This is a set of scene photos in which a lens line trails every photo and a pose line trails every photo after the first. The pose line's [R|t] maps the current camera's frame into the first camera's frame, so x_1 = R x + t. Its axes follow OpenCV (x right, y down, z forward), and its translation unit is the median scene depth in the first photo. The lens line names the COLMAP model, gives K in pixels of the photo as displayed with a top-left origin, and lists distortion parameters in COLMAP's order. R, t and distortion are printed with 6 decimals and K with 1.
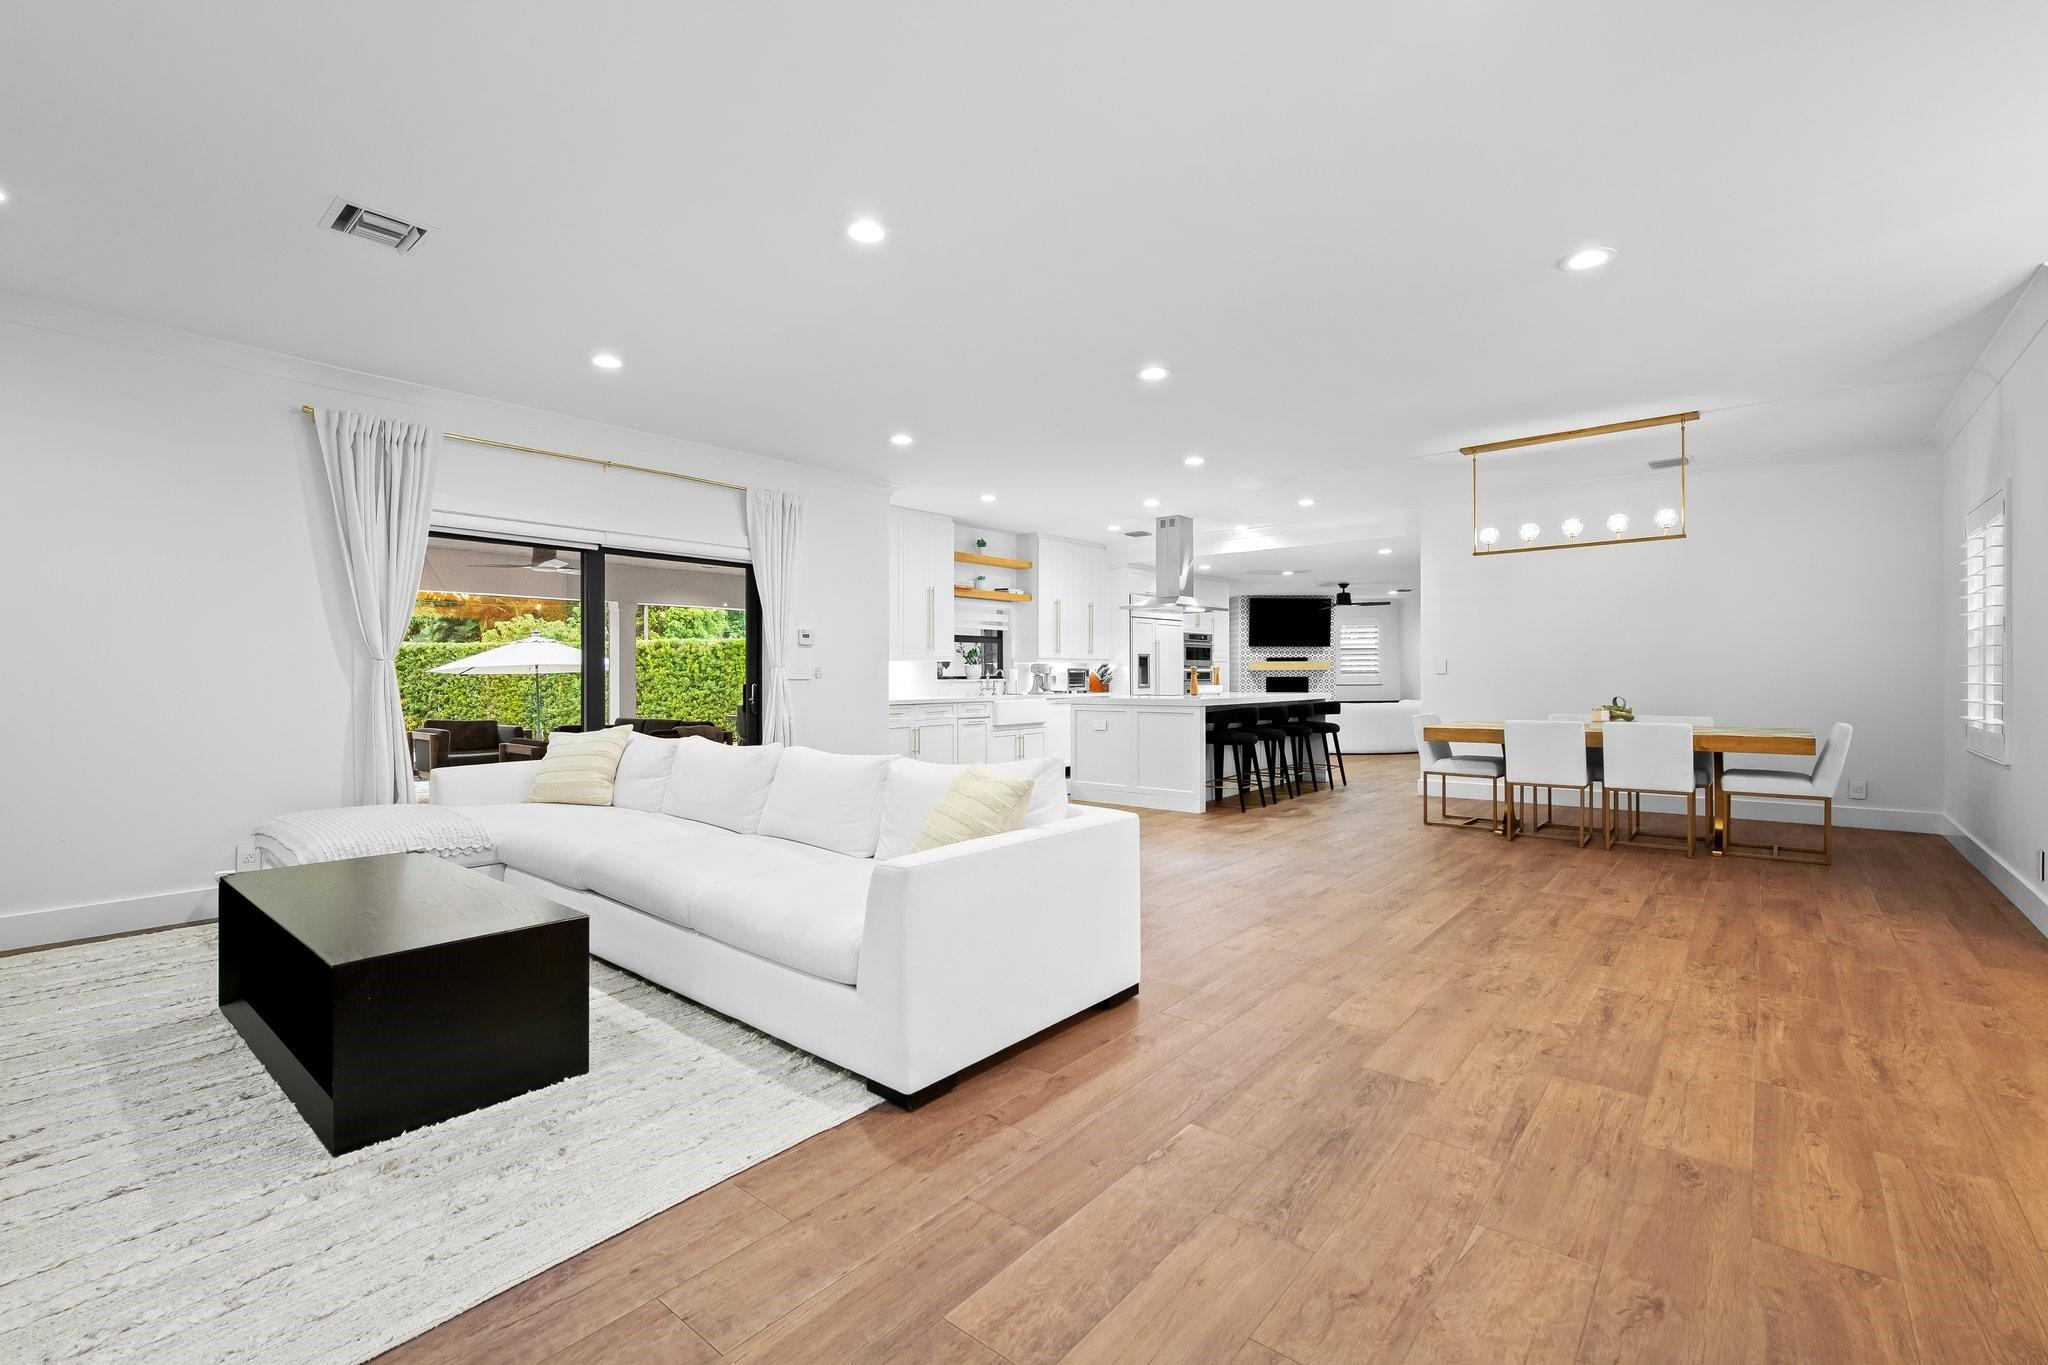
lens RADIAL K [[905.7, 0, 1008.4], [0, 905.7, 675.8], [0, 0, 1]] dist [-0.000653, 0.000026]
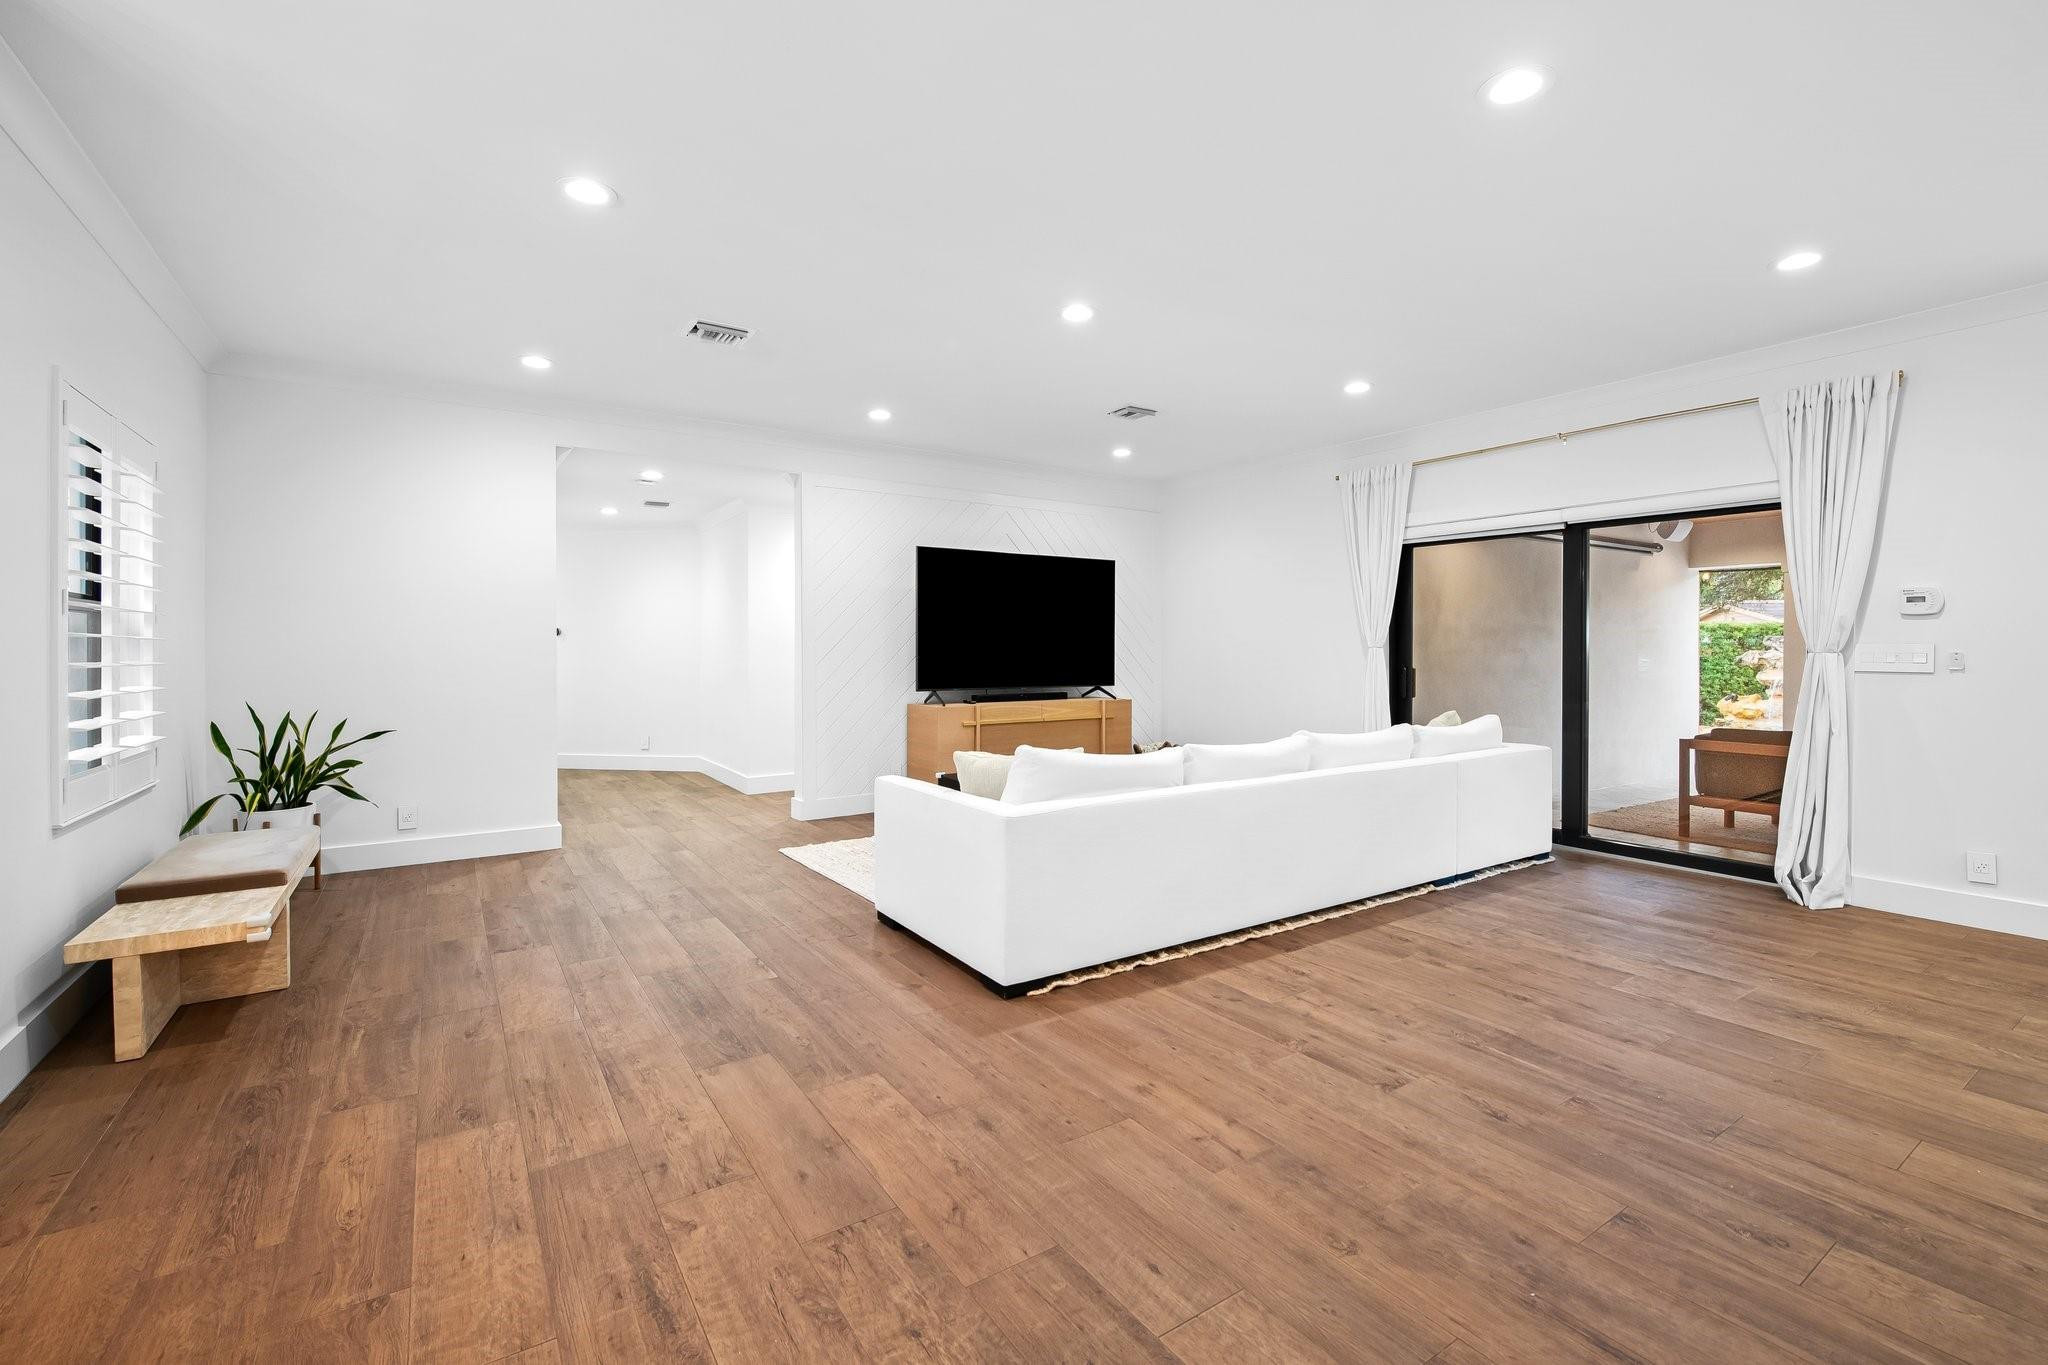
lens RADIAL K [[1042.2, 0, 1024.0], [0, 1042.2, 682.5], [0, 0, 1]] dist [0.002378, -0.000238]
pose [[-0.353127, 0.036655, -0.934857, 1.408756], [0.000722, 0.999243, 0.038907, -0.019396], [0.935575, 0.013065, -0.352886, 1.738208]]
